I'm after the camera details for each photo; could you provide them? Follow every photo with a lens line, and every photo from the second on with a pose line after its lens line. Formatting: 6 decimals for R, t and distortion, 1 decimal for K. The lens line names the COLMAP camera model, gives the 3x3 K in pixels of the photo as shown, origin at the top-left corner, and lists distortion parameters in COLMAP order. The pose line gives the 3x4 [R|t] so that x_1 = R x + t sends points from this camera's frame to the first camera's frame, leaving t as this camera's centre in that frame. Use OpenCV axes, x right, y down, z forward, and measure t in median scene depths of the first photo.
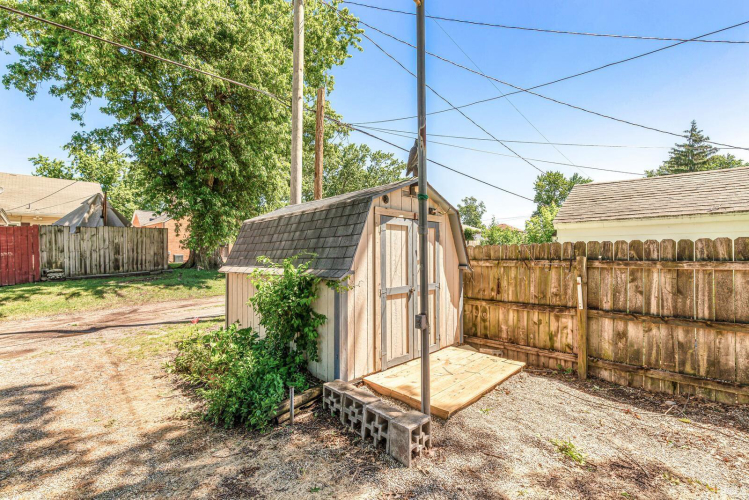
lens RADIAL K [[335.7, 0, 374.5], [0, 335.7, 250.0], [0, 0, 1]] dist [-0.000249, 0.000020]
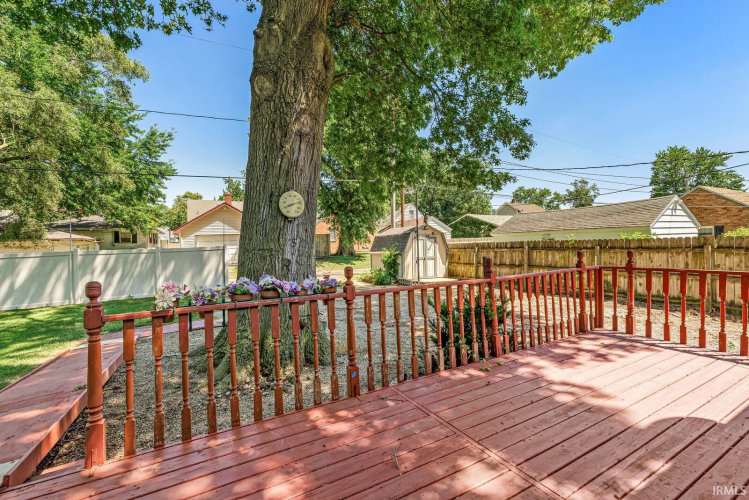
lens RADIAL K [[335.7, 0, 374.5], [0, 335.7, 250.0], [0, 0, 1]] dist [-0.000249, 0.000020]
pose [[0.952889, -0.014613, -0.302966, 0.447822], [0.023997, 0.999340, 0.027272, -0.050955], [0.302368, -0.033257, 0.952611, -1.661300]]
